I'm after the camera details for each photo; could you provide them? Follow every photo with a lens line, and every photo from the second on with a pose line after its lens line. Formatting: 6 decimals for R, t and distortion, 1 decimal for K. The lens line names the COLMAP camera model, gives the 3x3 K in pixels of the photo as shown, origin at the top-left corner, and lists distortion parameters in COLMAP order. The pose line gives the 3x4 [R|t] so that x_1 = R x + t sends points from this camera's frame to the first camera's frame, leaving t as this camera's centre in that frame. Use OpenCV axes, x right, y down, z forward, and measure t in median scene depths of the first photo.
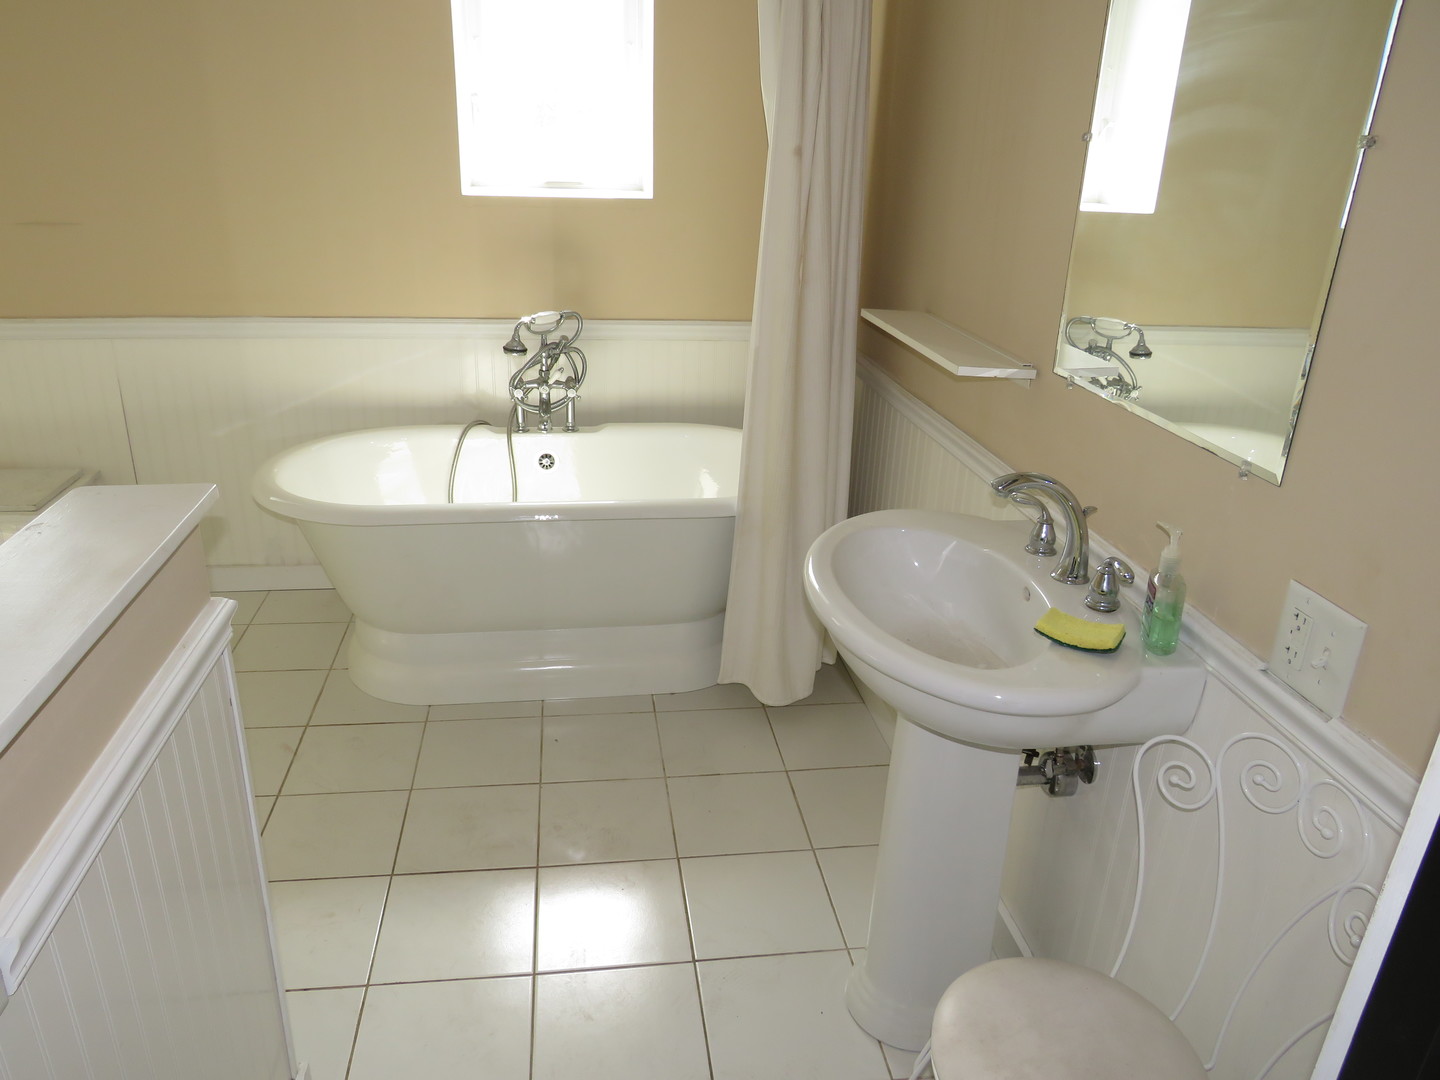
lens RADIAL K [[1048.1, 0, 720.0], [0, 1048.1, 540.0], [0, 0, 1]] dist [-0.036430, 0.004947]
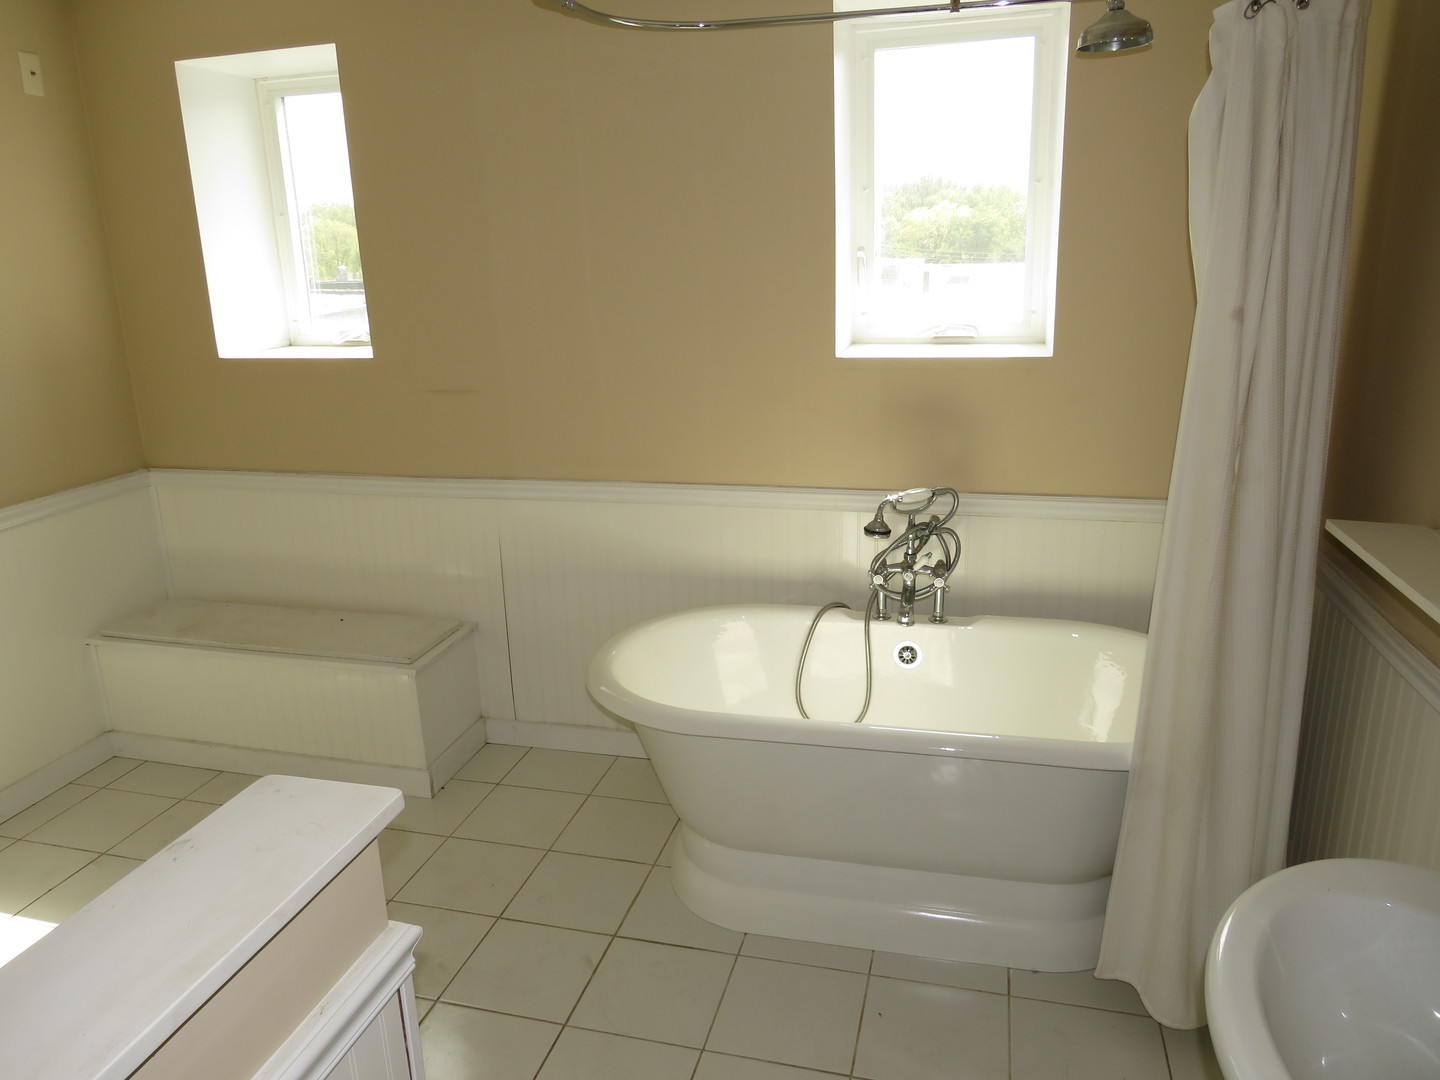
lens RADIAL K [[1024.6, 0, 720.0], [0, 1024.6, 540.0], [0, 0, 1]] dist [-0.016424, 0.002424]
pose [[0.919085, 0.049639, -0.390920, 0.020451], [-0.088233, 0.992770, -0.081381, -0.089963], [0.384054, 0.109288, 0.916820, 0.150876]]
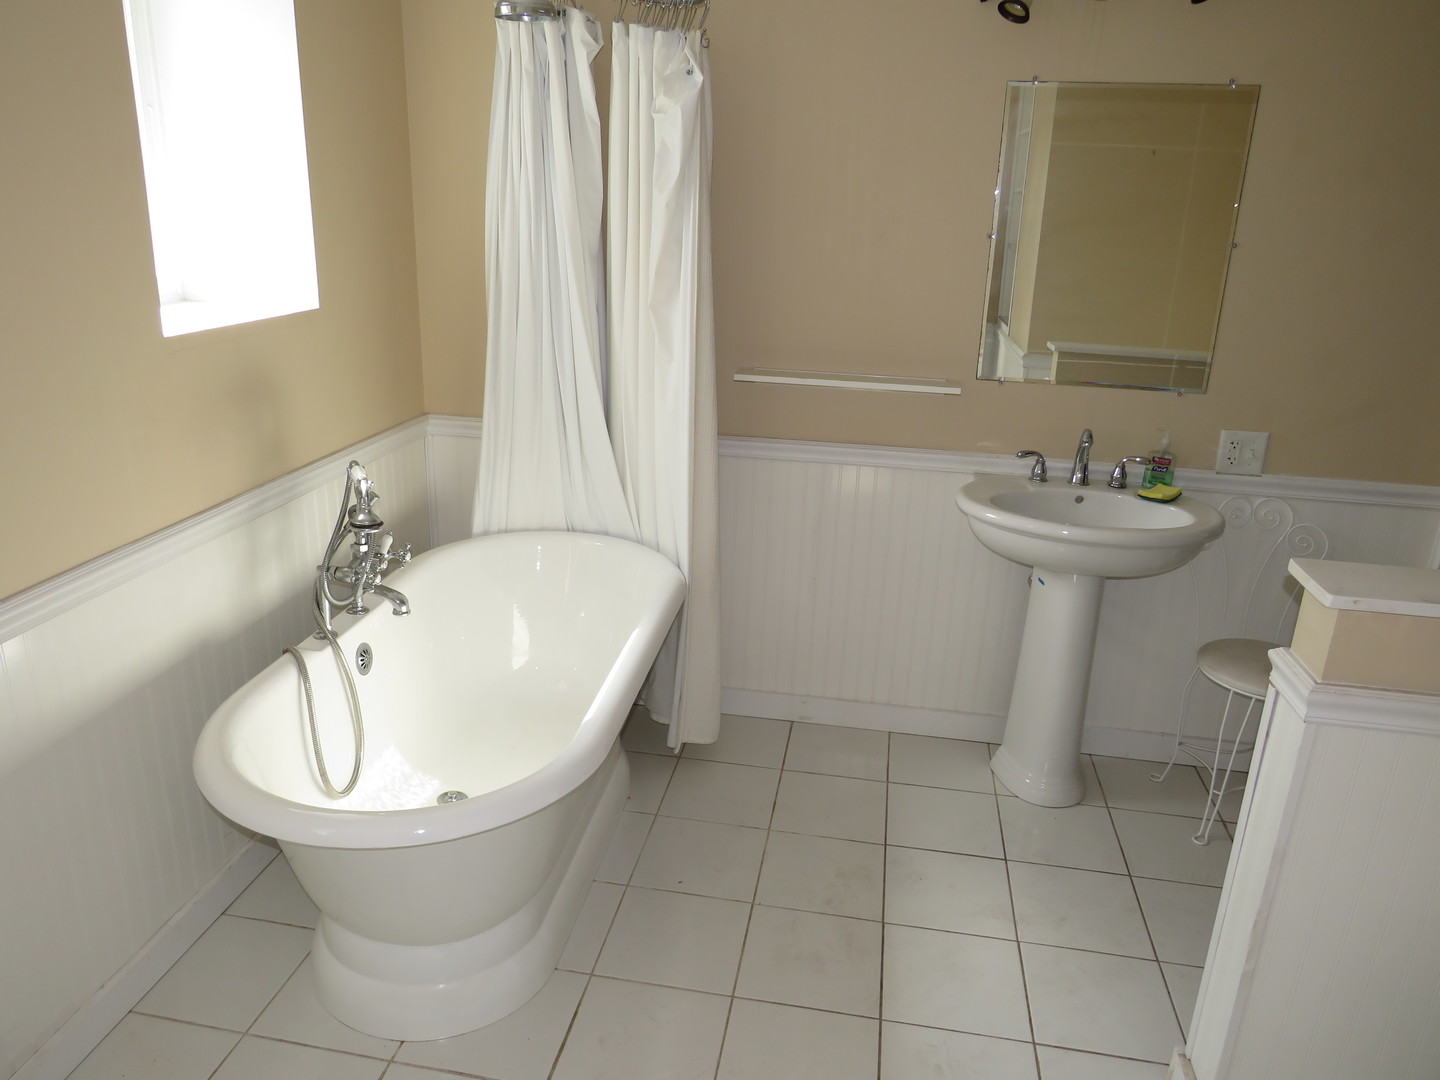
lens RADIAL K [[1040.5, 0, 720.0], [0, 1040.5, 540.0], [0, 0, 1]] dist [0.000769, 0.004152]
pose [[0.309287, -0.323878, 0.894117, -0.776248], [0.332026, 0.917825, 0.217614, -0.245948], [-0.891123, 0.229564, 0.391407, 0.474847]]
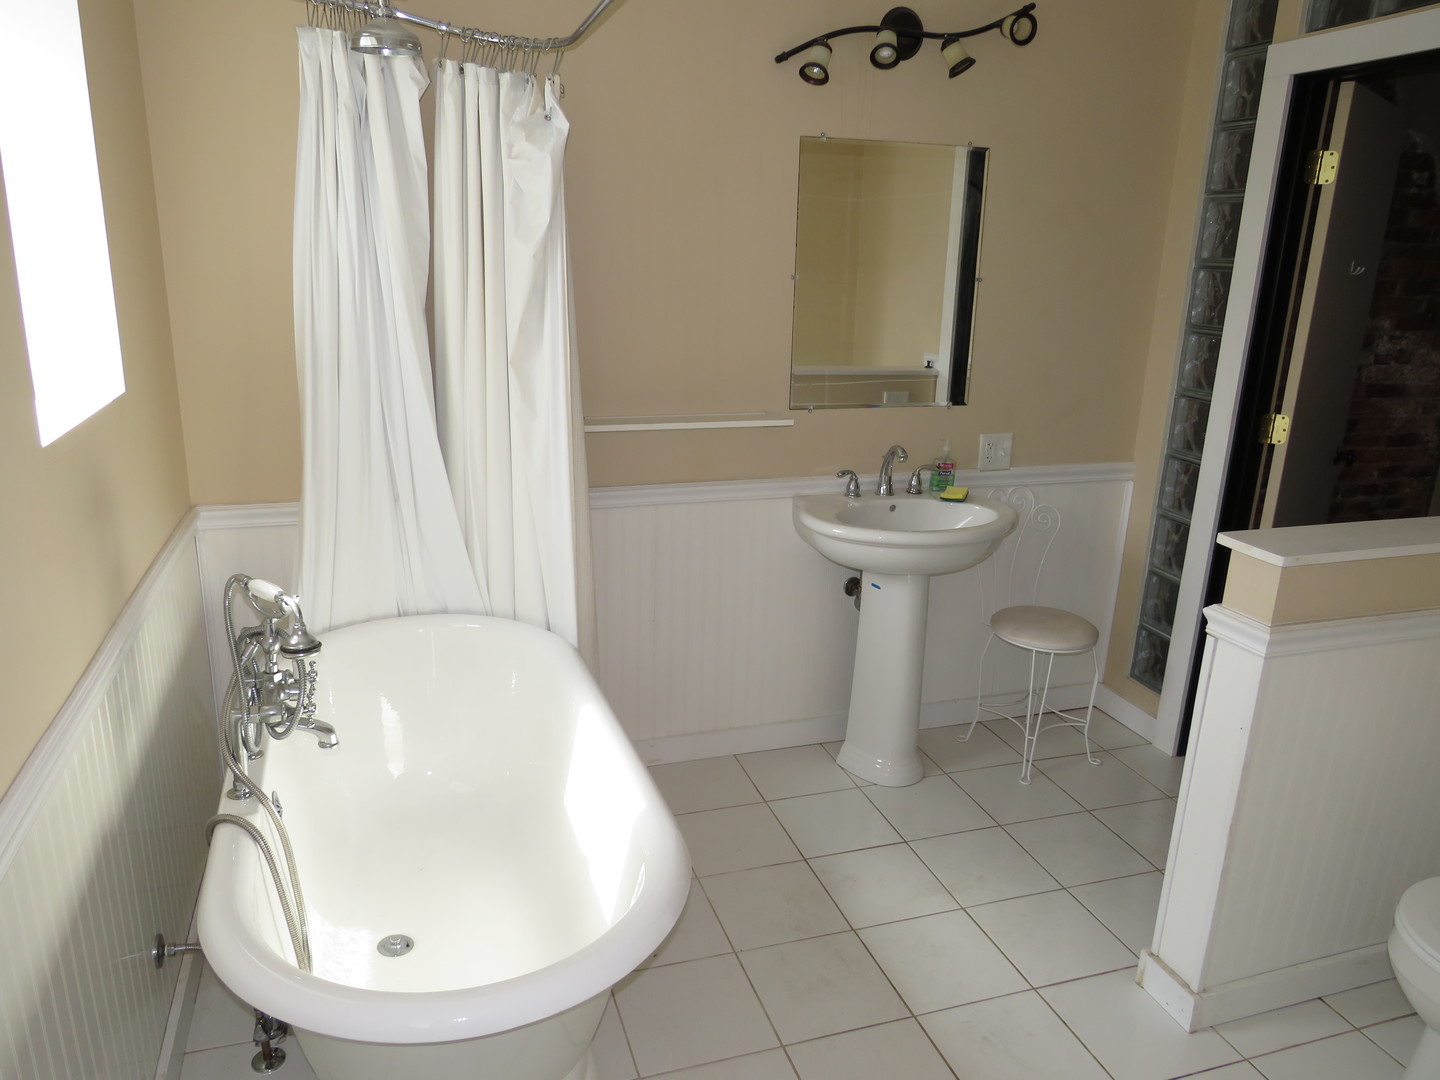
lens RADIAL K [[1040.5, 0, 720.0], [0, 1040.5, 540.0], [0, 0, 1]] dist [0.000769, 0.004152]
pose [[-0.173682, -0.314851, 0.933115, -0.784628], [0.334505, 0.872320, 0.356600, -0.369625], [-0.926251, 0.374067, -0.046187, 0.760523]]
